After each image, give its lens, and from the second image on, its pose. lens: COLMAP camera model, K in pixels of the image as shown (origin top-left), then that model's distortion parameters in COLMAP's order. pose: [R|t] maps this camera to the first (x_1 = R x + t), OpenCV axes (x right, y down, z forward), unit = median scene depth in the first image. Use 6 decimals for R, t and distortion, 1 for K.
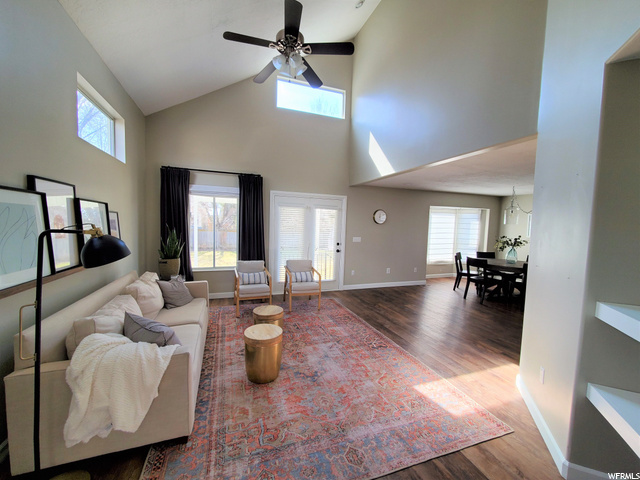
lens RADIAL K [[259.4, 0, 315.5], [0, 259.4, 240.8], [0, 0, 1]] dist [0.000354, -0.000028]
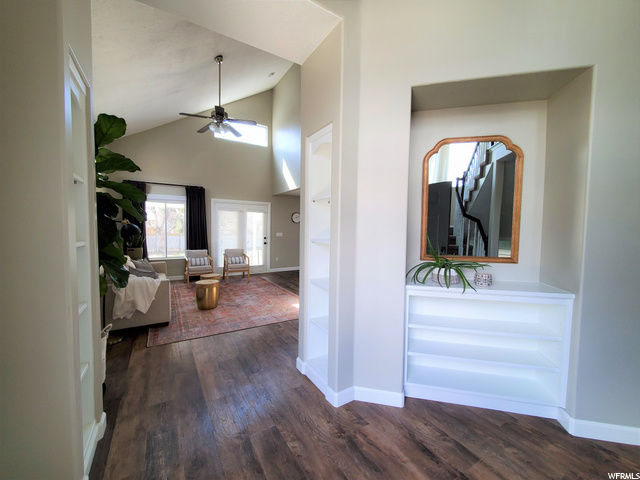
lens RADIAL K [[259.4, 0, 315.5], [0, 259.4, 240.8], [0, 0, 1]] dist [0.000354, -0.000028]
pose [[0.980122, -0.024168, 0.196917, 0.094111], [0.026874, 0.999577, -0.011080, 0.059267], [-0.196566, 0.016152, 0.980357, -0.458326]]
